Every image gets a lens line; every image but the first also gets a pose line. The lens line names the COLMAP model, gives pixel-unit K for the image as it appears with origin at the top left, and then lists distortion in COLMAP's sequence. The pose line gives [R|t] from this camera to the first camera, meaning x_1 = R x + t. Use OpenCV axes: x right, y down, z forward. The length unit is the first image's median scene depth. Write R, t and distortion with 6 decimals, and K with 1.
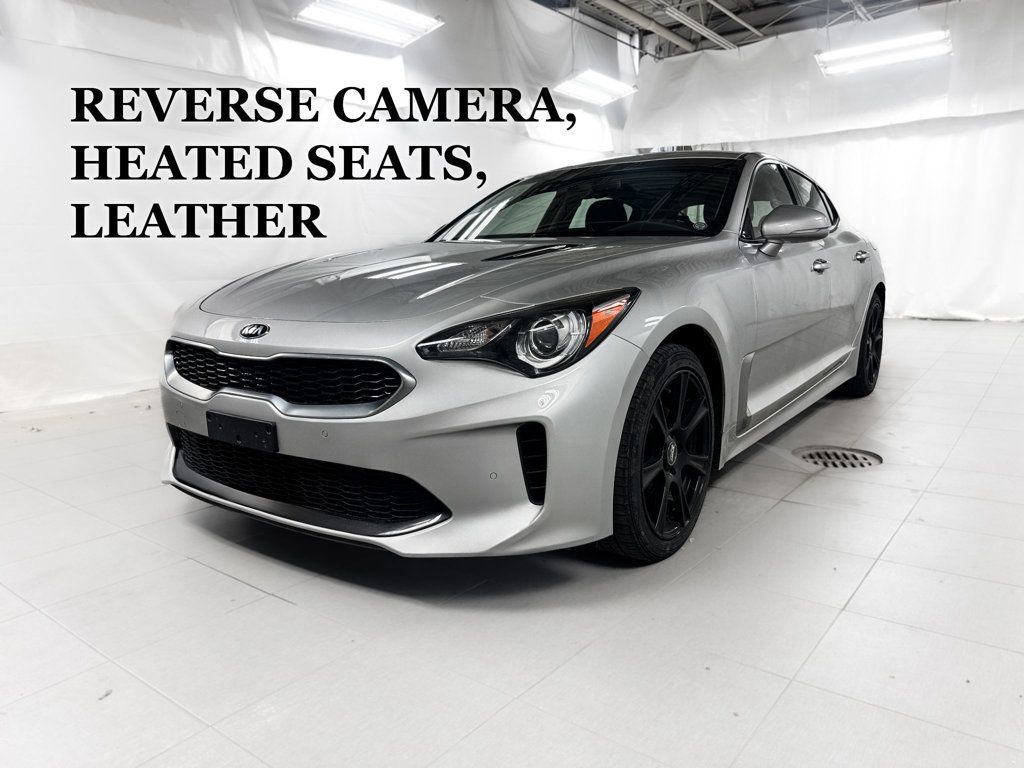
lens RADIAL K [[737.2, 0, 515.0], [0, 737.2, 377.2], [0, 0, 1]] dist [0.025747, -0.024293]
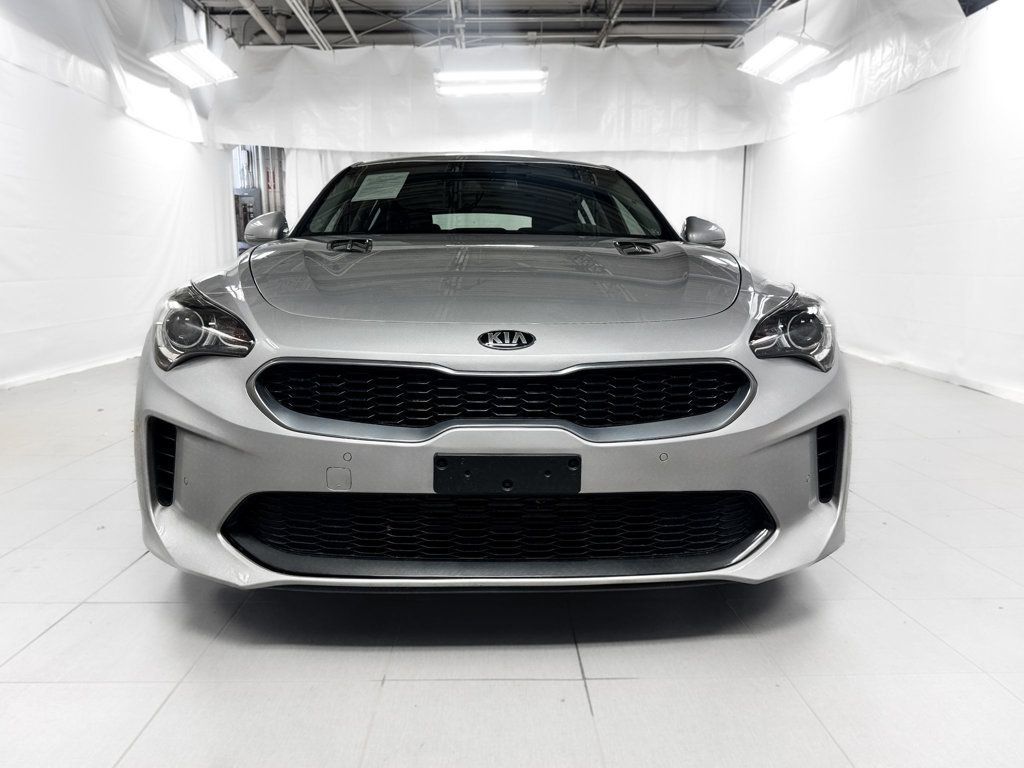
lens RADIAL K [[808.6, 0, 502.3], [0, 808.6, 394.0], [0, 0, 1]] dist [0.012320, -0.019721]
pose [[0.787218, -0.071747, 0.612487, -0.210026], [0.083872, 0.996437, 0.008924, -0.003406], [-0.610945, 0.044346, 0.790430, 0.090003]]
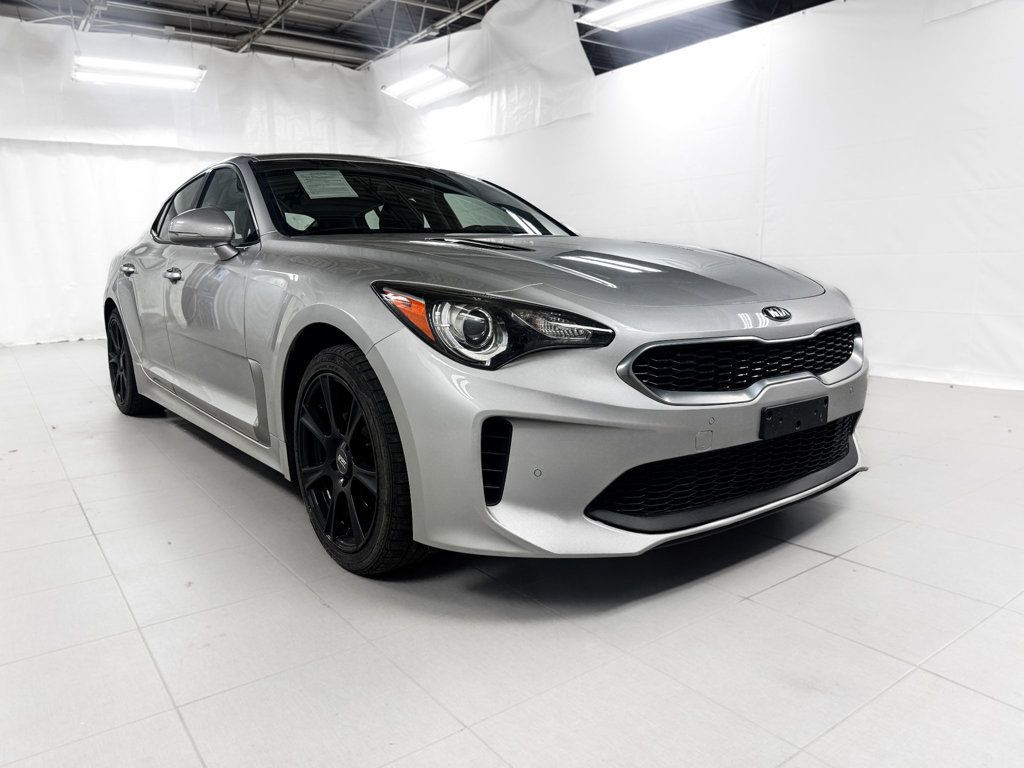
lens RADIAL K [[737.2, 0, 513.2], [0, 737.2, 382.0], [0, 0, 1]] dist [0.025747, -0.024293]
pose [[0.284013, -0.135338, 0.949221, -0.336122], [0.171050, 0.981259, 0.088727, -0.029004], [-0.943440, 0.137165, 0.301840, 0.256719]]
